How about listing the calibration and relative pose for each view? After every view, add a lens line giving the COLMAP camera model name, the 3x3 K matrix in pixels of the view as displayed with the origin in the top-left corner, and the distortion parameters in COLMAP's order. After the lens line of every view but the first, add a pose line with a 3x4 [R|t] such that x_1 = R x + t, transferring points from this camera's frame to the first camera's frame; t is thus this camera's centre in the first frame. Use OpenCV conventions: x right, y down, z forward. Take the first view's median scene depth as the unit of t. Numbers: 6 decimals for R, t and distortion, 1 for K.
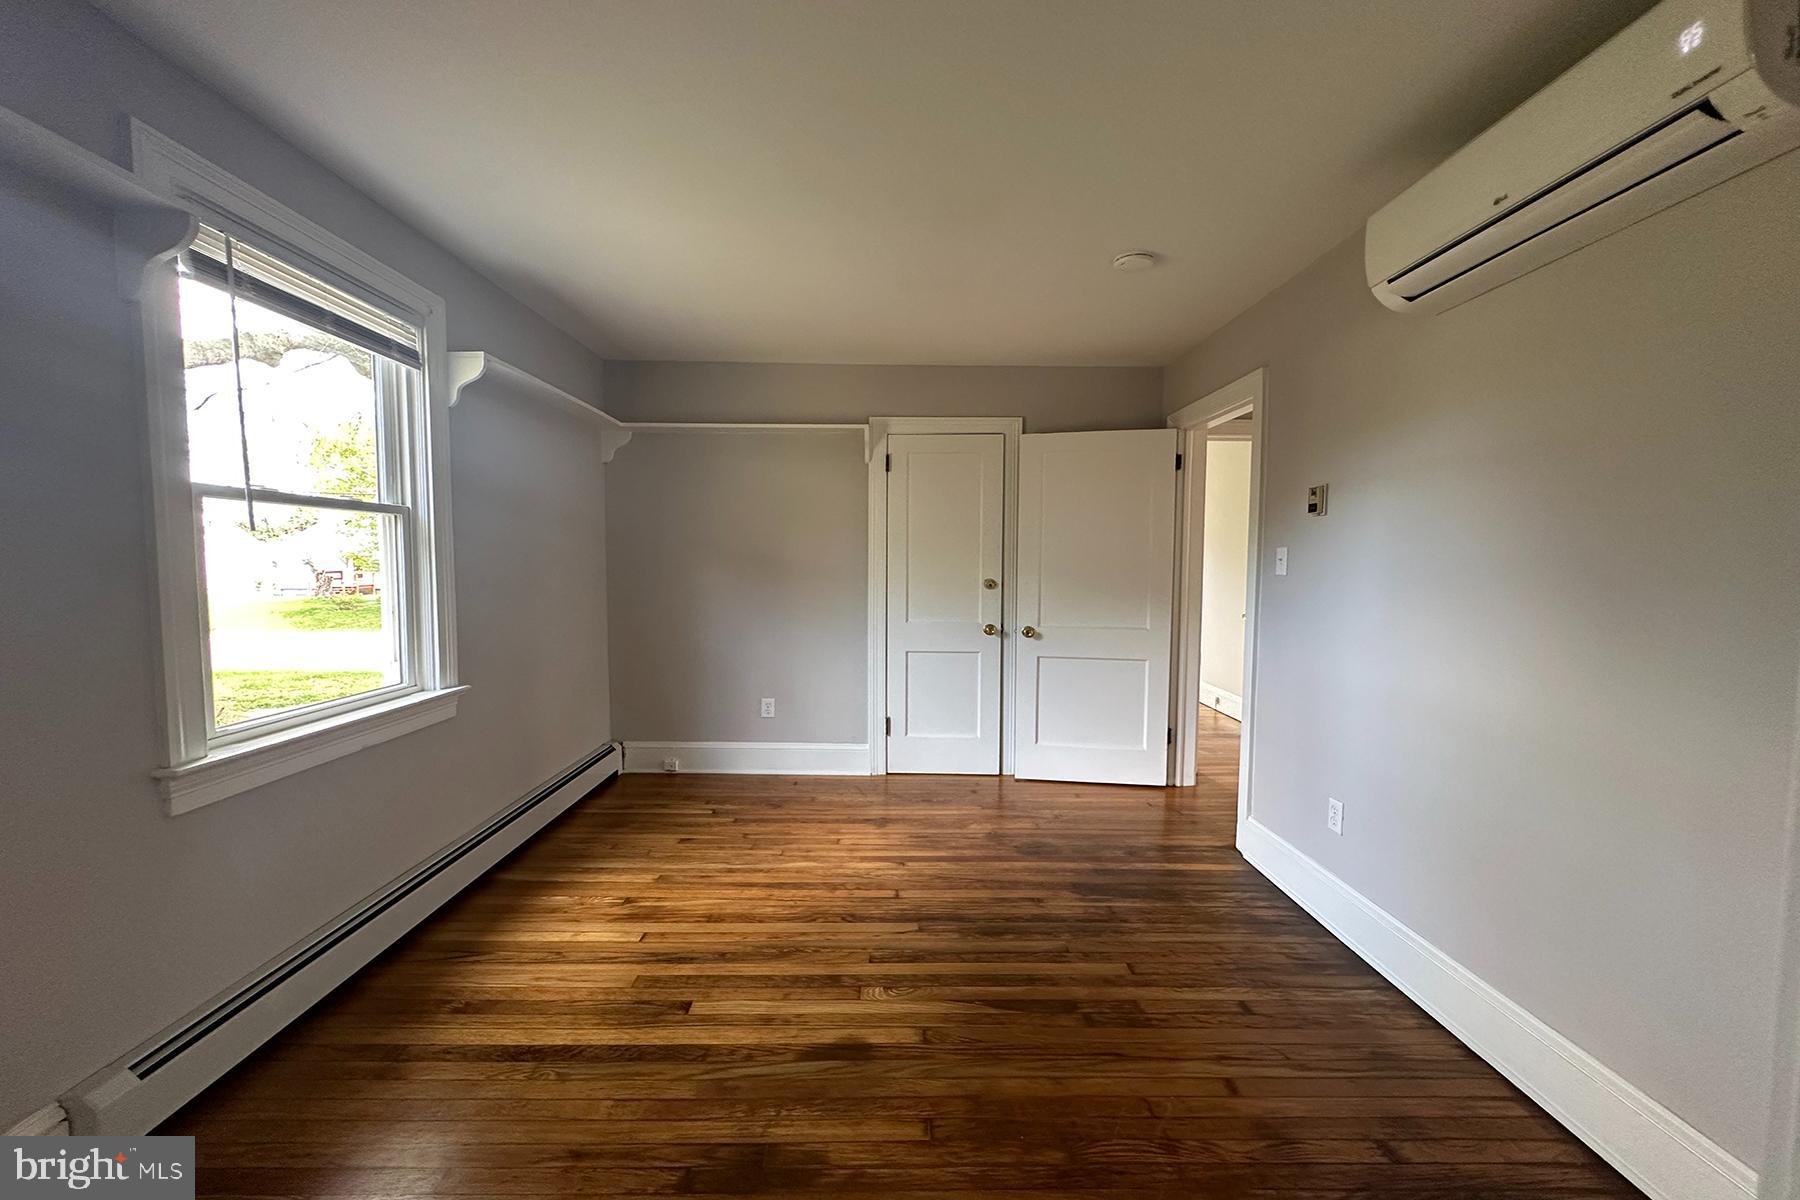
lens RADIAL K [[720.8, 0, 900.0], [0, 720.8, 600.0], [0, 0, 1]] dist [-0.000708, 0.000169]
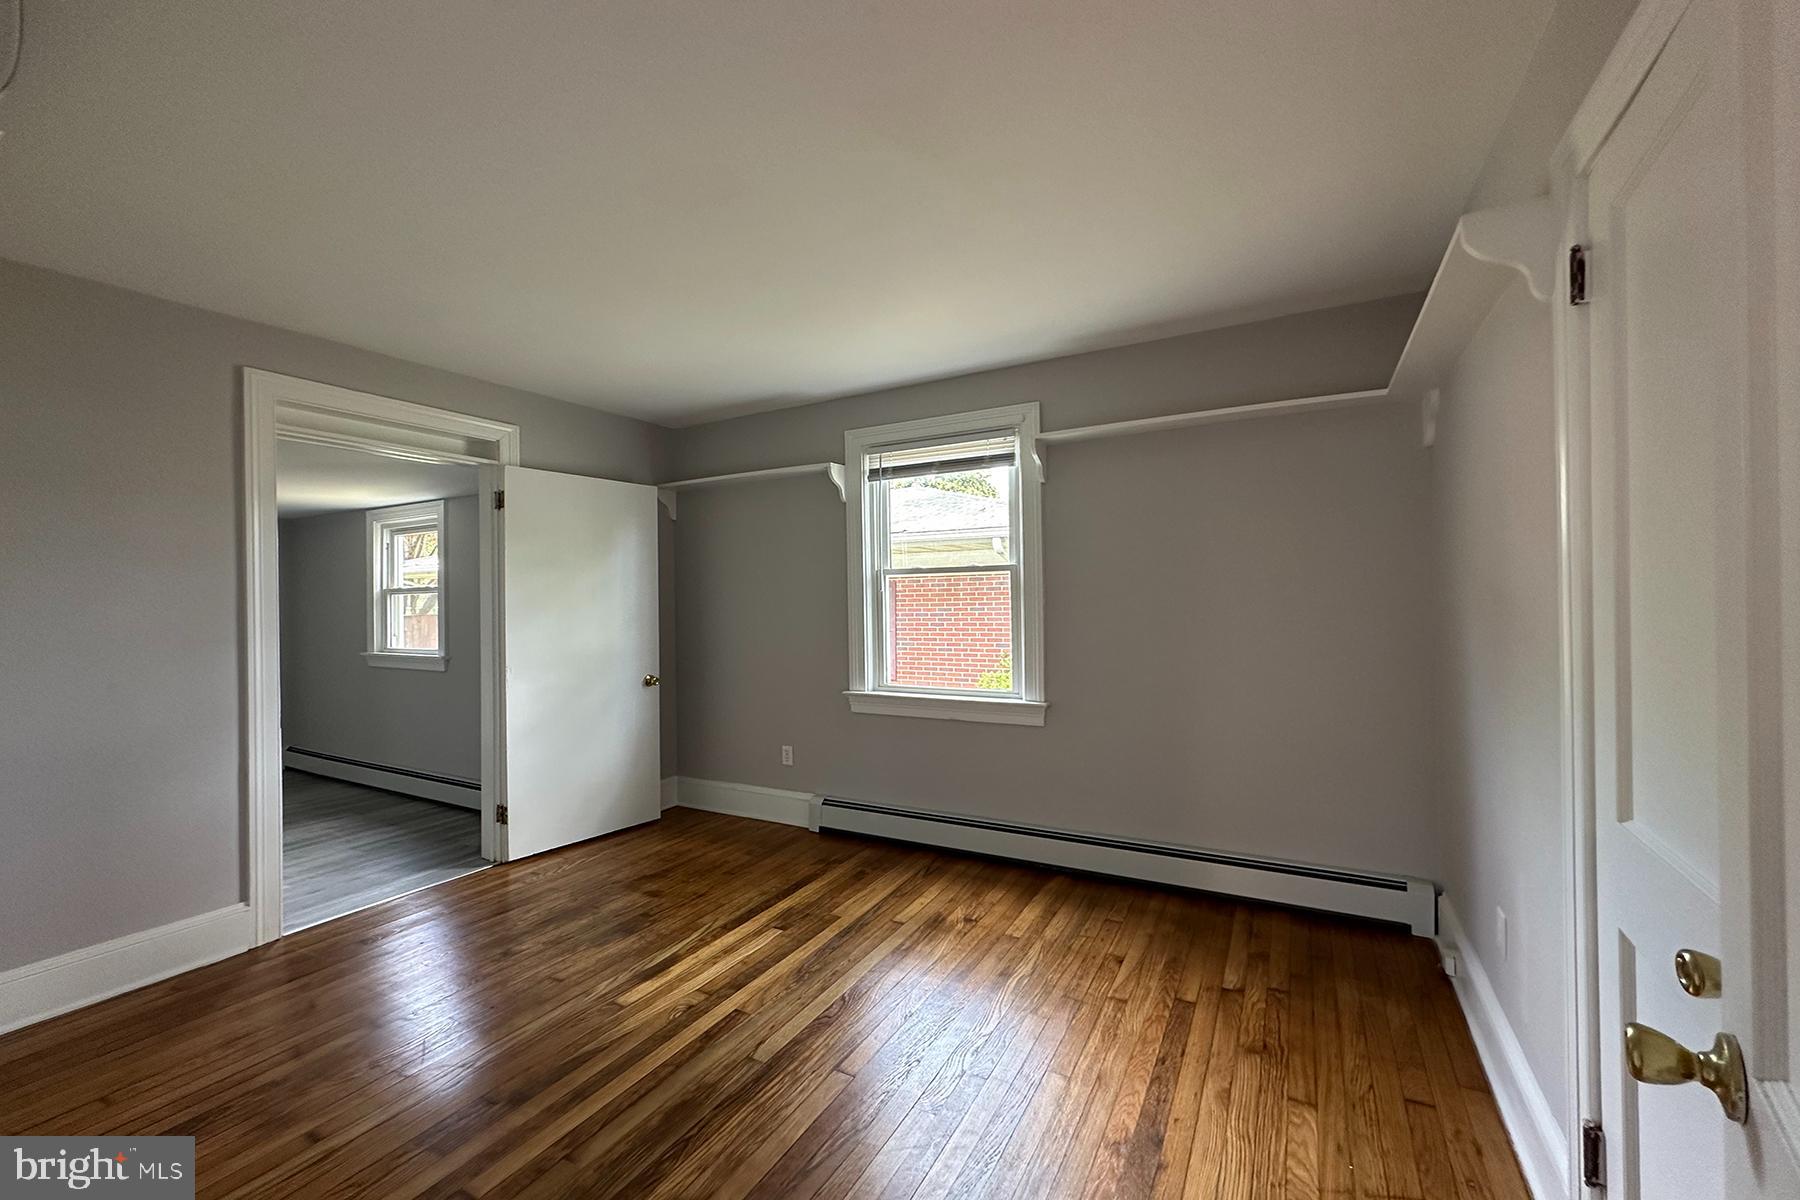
lens RADIAL K [[720.8, 0, 900.0], [0, 720.8, 600.0], [0, 0, 1]] dist [-0.000708, 0.000169]
pose [[-0.497367, 0.000725, -0.867540, 0.691101], [-0.035947, 0.999124, 0.021444, -0.089802], [0.866795, 0.041851, -0.496905, 1.625700]]
